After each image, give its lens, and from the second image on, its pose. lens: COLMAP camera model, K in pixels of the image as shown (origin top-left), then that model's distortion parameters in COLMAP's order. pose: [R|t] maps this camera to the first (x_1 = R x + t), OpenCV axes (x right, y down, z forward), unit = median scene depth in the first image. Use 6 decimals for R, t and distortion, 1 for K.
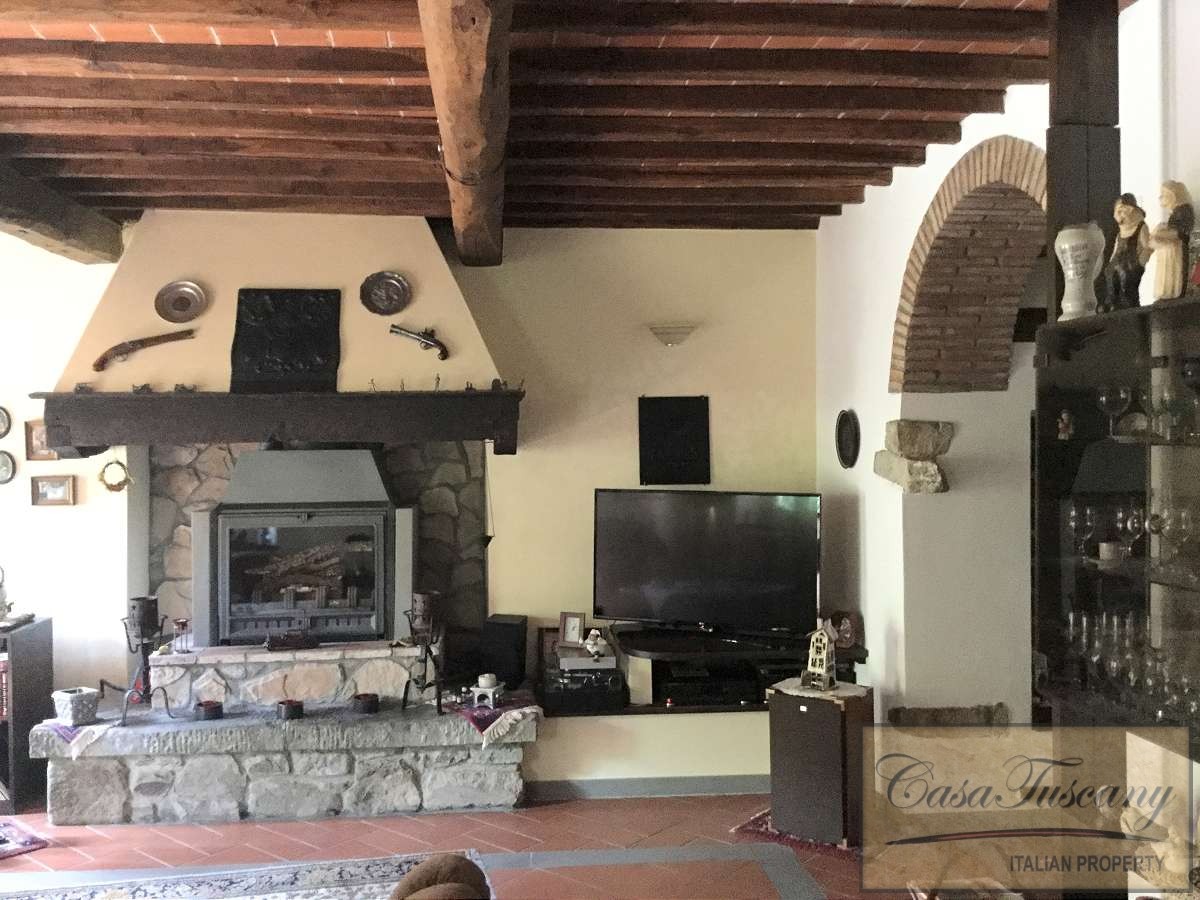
lens RADIAL K [[1079.9, 0, 599.6], [0, 1079.9, 447.2], [0, 0, 1]] dist [0.088876, -0.170867]
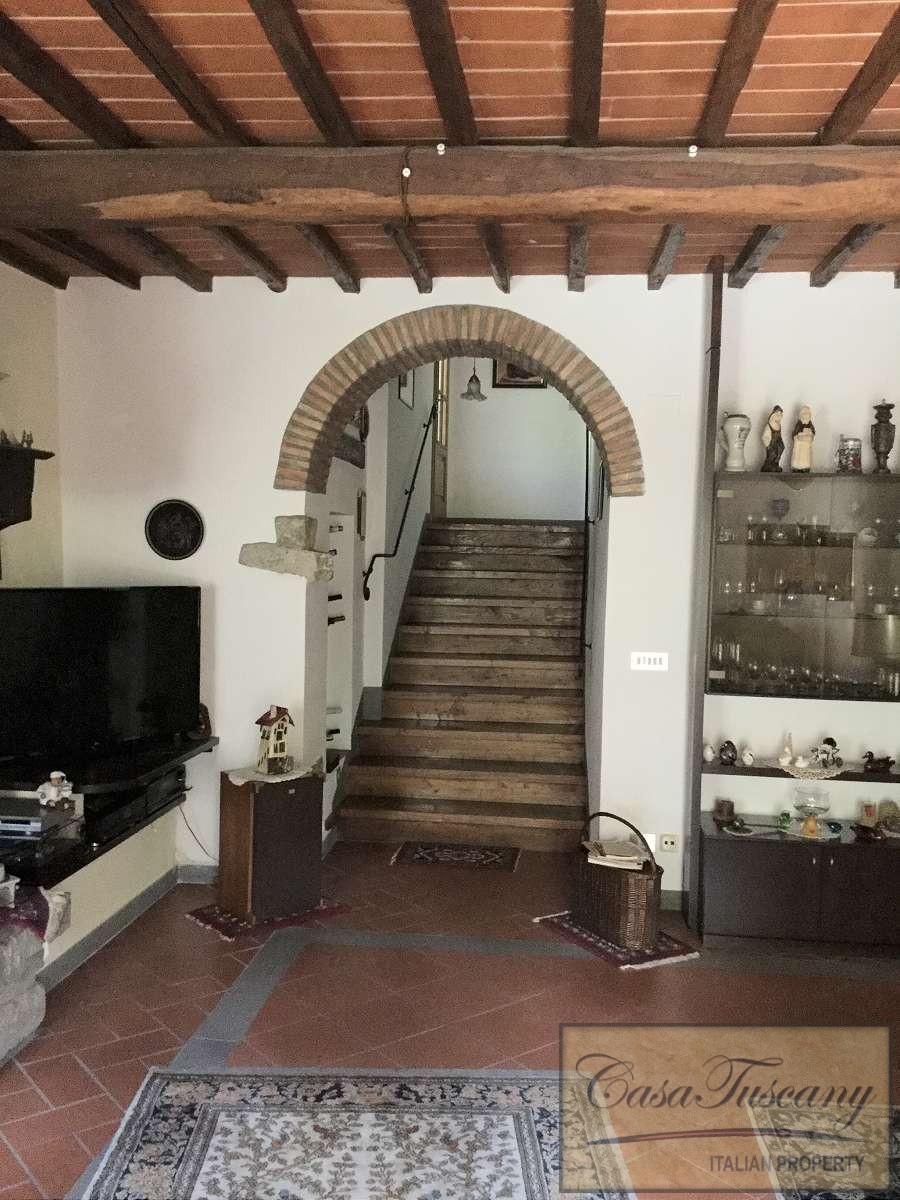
lens RADIAL K [[1079.9, 0, 451.8], [0, 1079.9, 599.7], [0, 0, 1]] dist [0.088876, -0.170867]
pose [[0.200829, -0.035424, 0.978986, -0.782053], [-0.017721, 0.999051, 0.039786, 0.014036], [-0.979466, -0.025339, 0.200011, 0.643959]]
